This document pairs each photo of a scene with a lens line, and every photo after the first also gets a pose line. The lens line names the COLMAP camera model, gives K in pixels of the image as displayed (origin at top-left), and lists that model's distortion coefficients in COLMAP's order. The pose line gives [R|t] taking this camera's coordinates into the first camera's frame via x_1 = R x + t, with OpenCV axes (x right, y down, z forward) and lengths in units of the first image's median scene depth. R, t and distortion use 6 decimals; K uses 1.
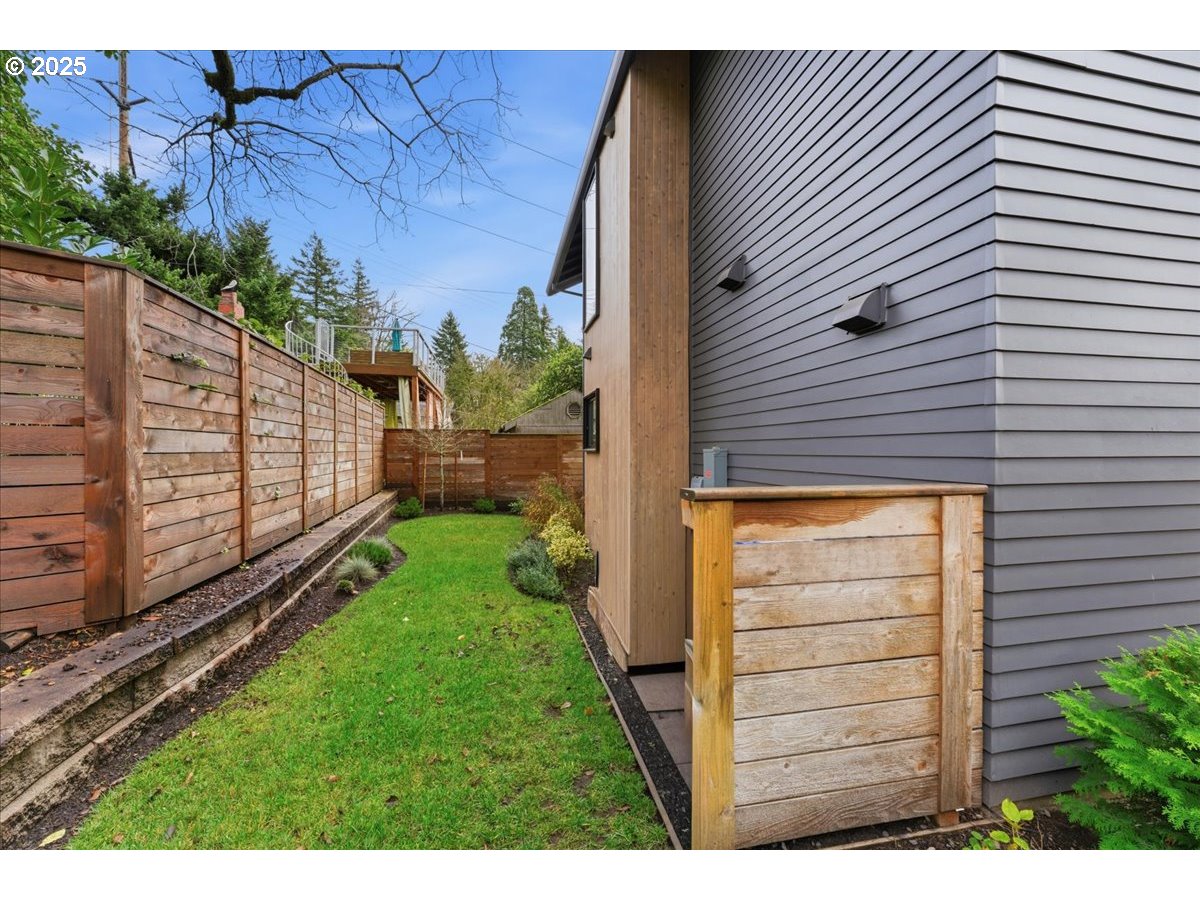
lens RADIAL K [[483.3, 0, 600.0], [0, 483.3, 450.0], [0, 0, 1]] dist [-0.000254, -0.000007]
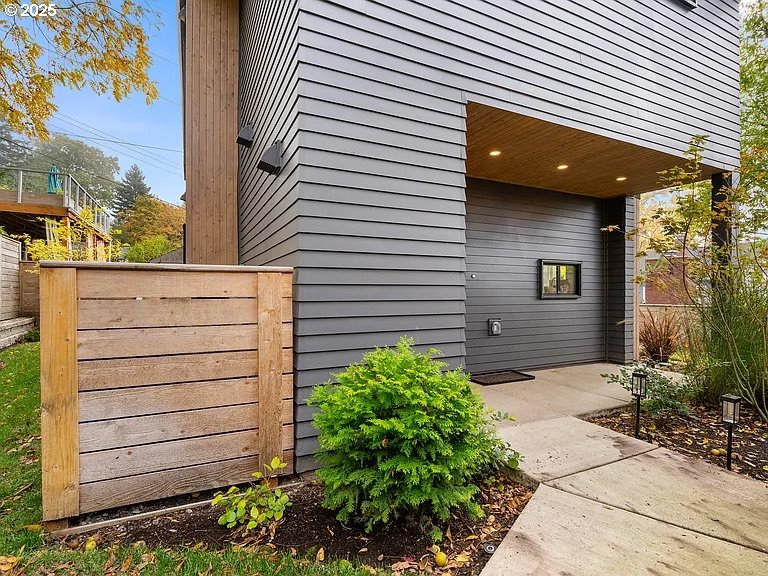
lens RADIAL K [[394.5, 0, 376.5], [0, 394.5, 288.3], [0, 0, 1]] dist [-0.001820, -0.000176]
pose [[0.971367, 0.002075, 0.237577, 0.755090], [0.000068, 0.999959, -0.009014, 0.152109], [-0.237586, 0.008772, 0.971327, -0.306947]]
